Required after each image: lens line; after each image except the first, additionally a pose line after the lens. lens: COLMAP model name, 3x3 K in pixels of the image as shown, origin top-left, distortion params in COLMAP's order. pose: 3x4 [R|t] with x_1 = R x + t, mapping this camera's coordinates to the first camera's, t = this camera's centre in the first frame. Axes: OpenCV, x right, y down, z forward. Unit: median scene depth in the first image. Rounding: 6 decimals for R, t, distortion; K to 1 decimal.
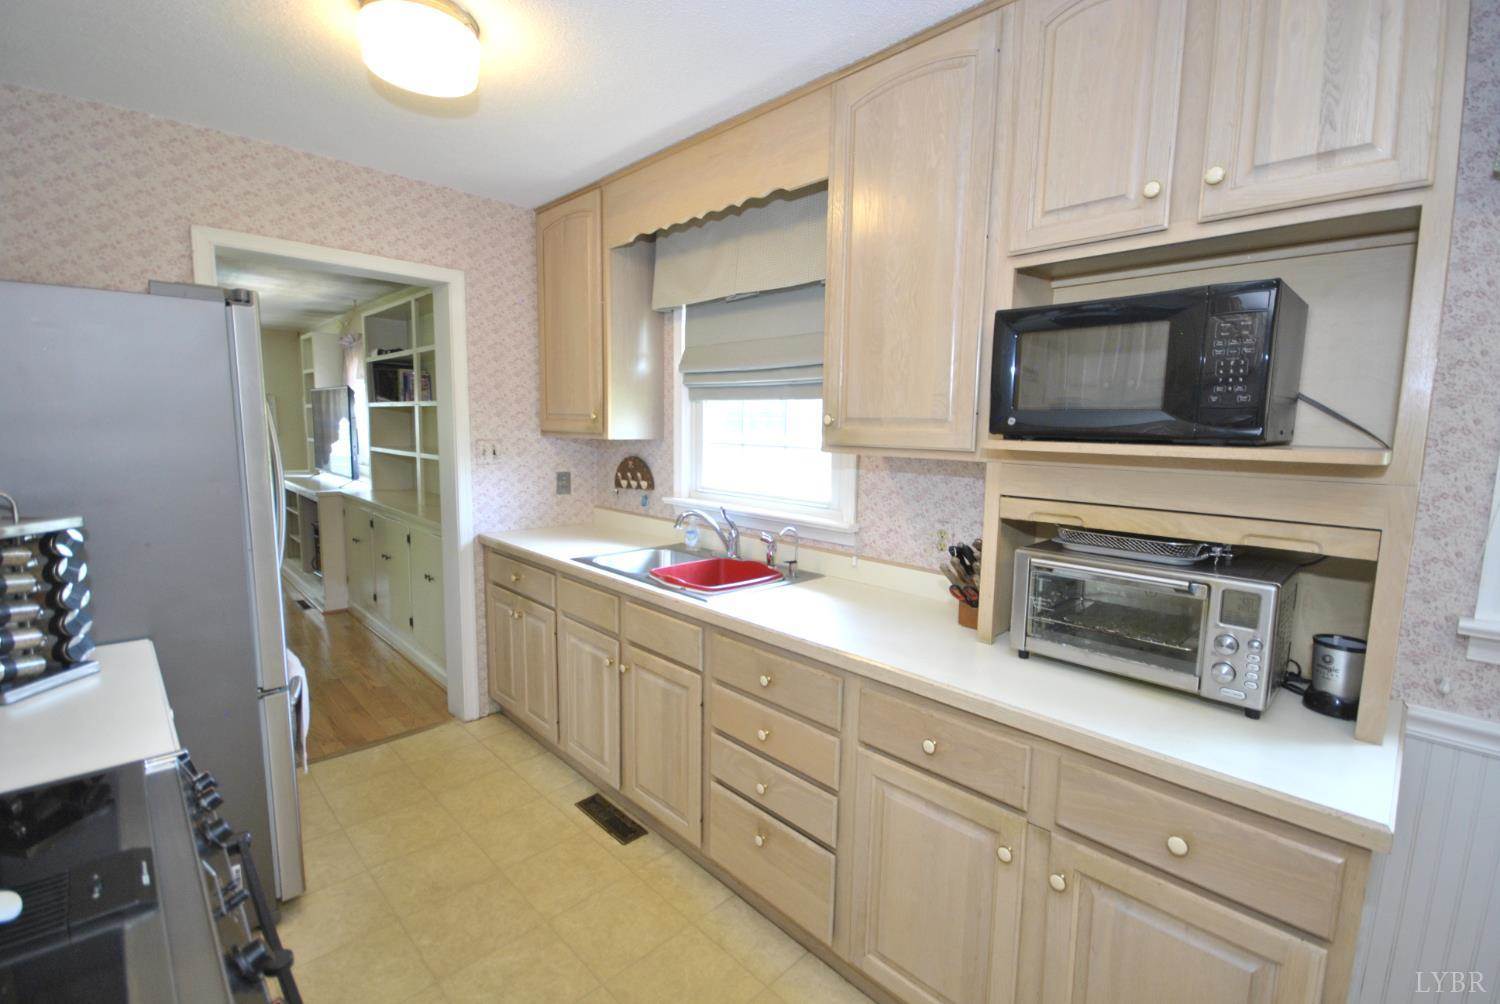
lens RADIAL K [[659.5, 0, 757.6], [0, 659.5, 503.8], [0, 0, 1]] dist [0.000651, -0.006125]
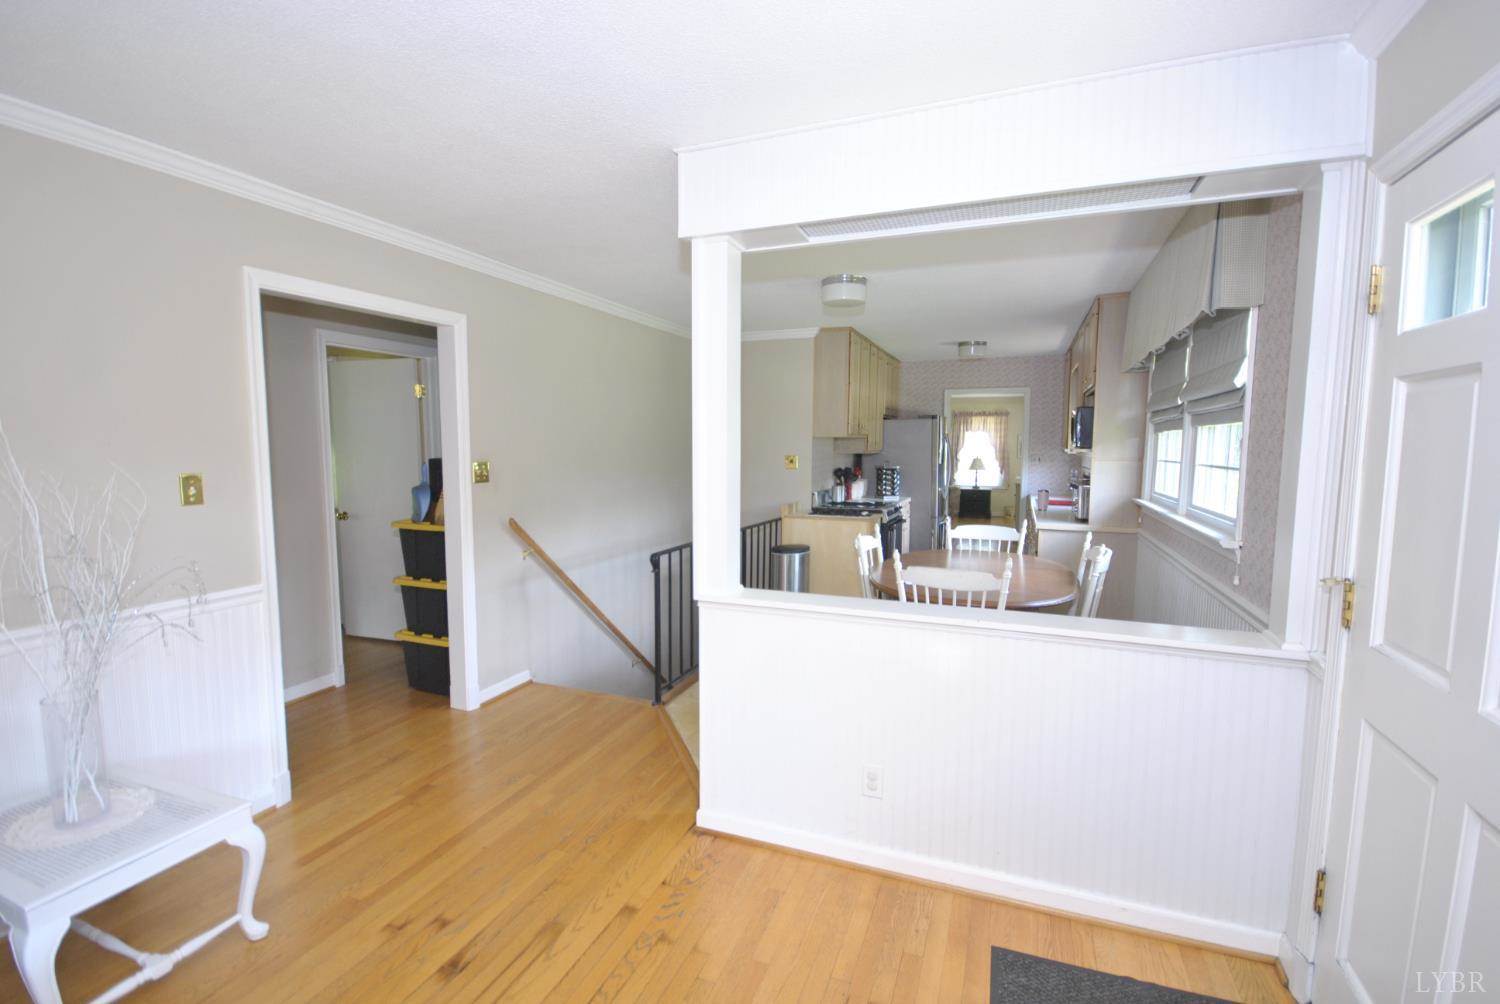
lens RADIAL K [[659.5, 0, 755.0], [0, 659.5, 508.4], [0, 0, 1]] dist [0.000651, -0.006125]
pose [[0.403753, 0.068419, -0.912306, 1.424151], [-0.104824, 0.994092, 0.028162, 0.142375], [0.908843, 0.084261, 0.408540, -0.922252]]
